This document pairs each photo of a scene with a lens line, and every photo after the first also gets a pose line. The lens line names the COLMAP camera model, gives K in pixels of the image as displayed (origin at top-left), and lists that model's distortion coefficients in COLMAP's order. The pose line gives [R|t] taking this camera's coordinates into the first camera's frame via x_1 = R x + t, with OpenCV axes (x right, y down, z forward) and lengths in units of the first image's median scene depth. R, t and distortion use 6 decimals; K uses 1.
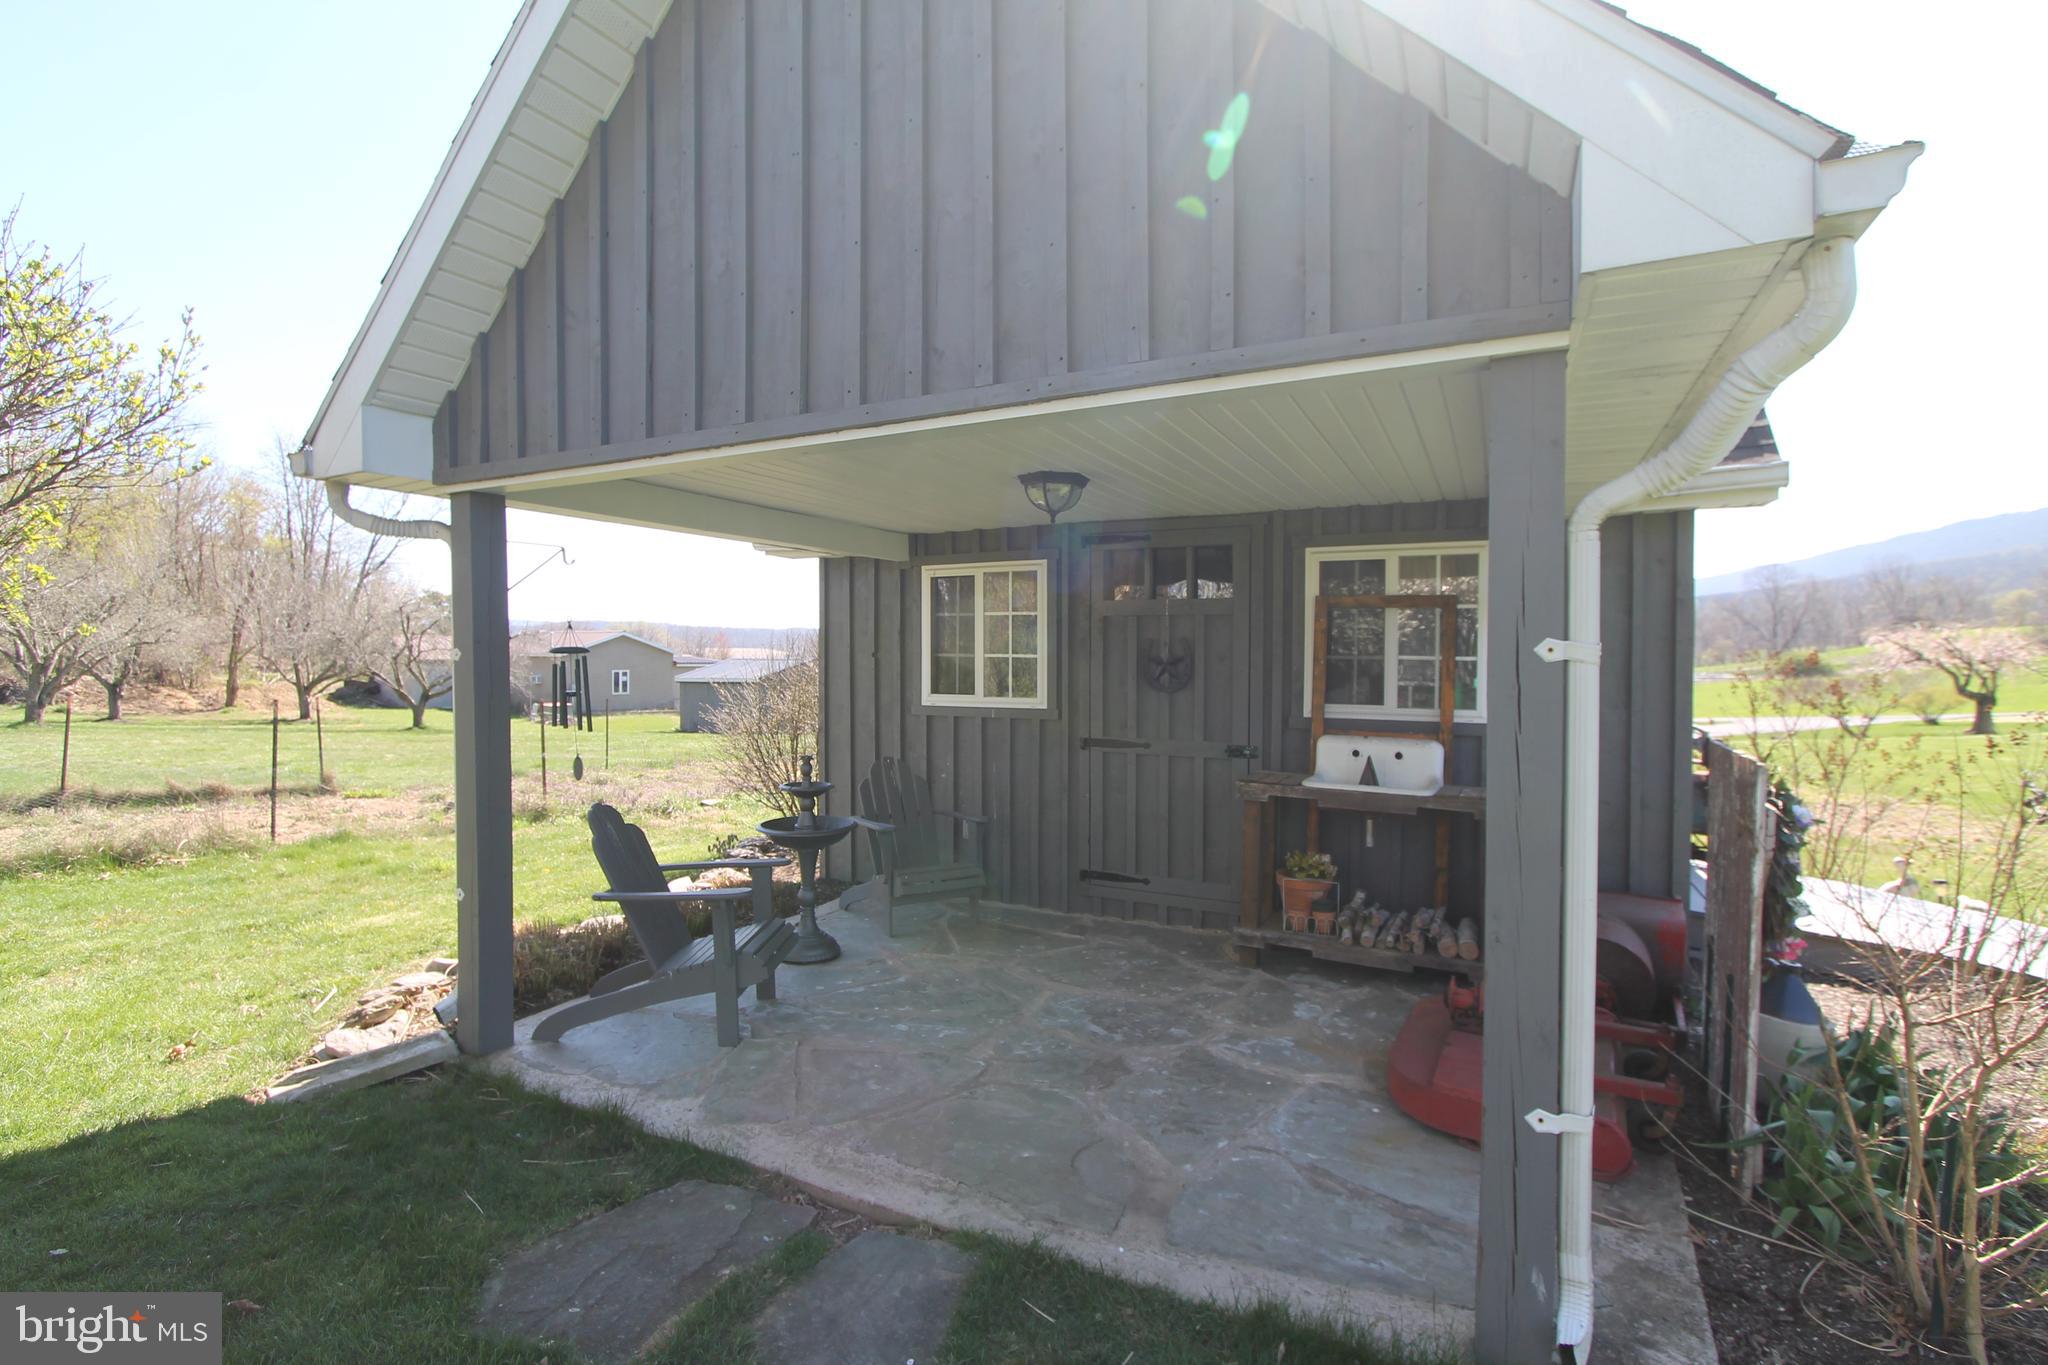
lens RADIAL K [[948.4, 0, 1020.2], [0, 948.4, 670.6], [0, 0, 1]] dist [-0.012262, 0.000467]
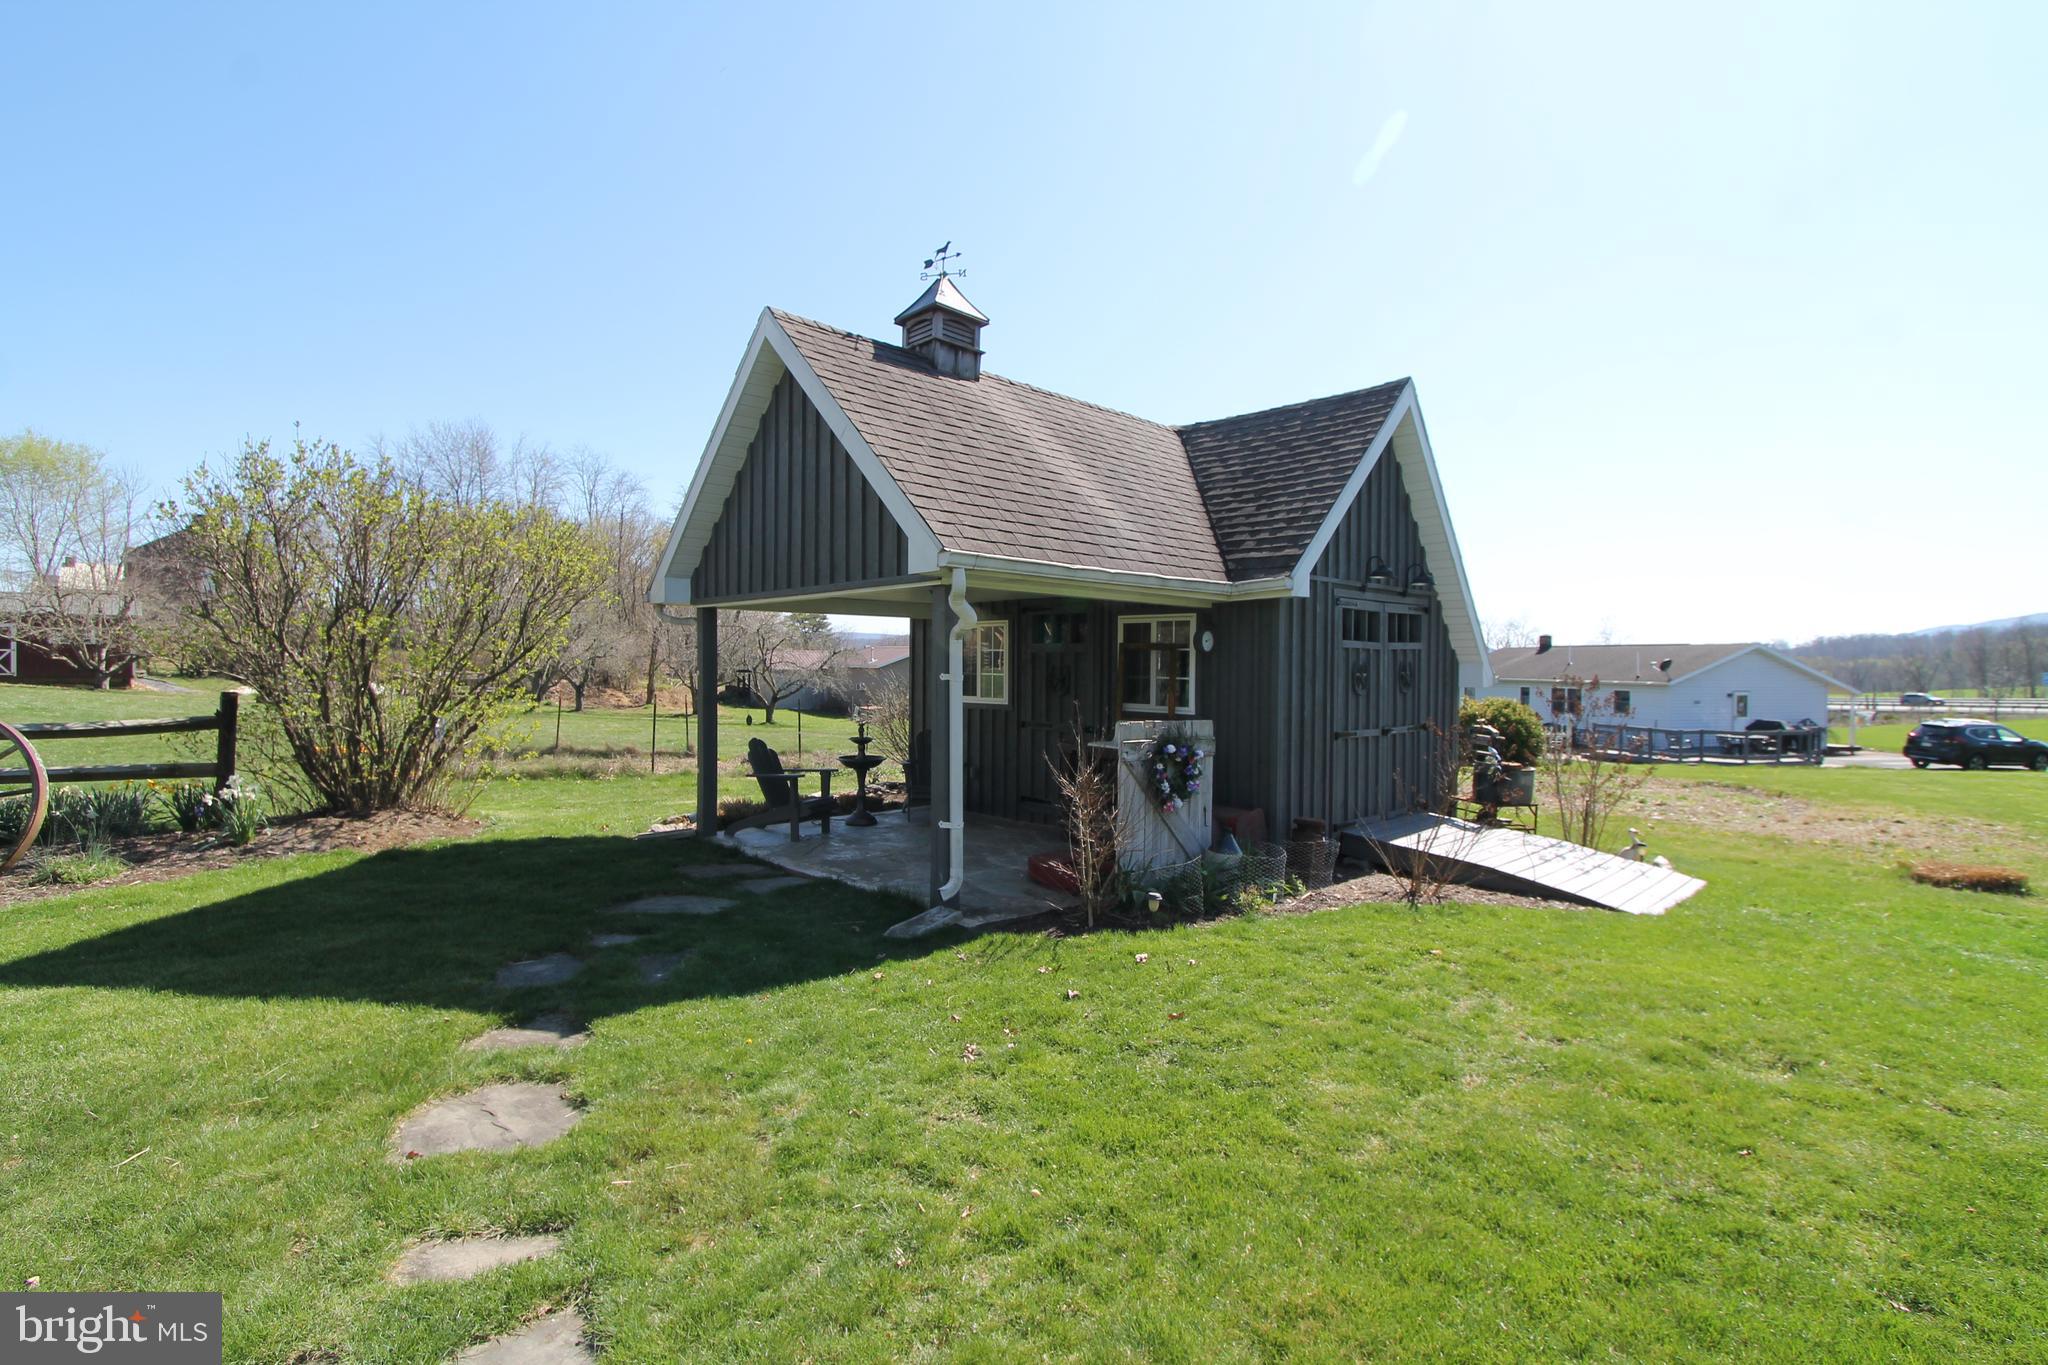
lens RADIAL K [[948.4, 0, 1023.1], [0, 948.4, 669.5], [0, 0, 1]] dist [-0.012262, 0.000467]
pose [[0.946577, 0.006791, -0.322406, 0.470579], [-0.011188, 0.999868, -0.011784, -0.003500], [0.322284, 0.014762, 0.946528, -0.500614]]
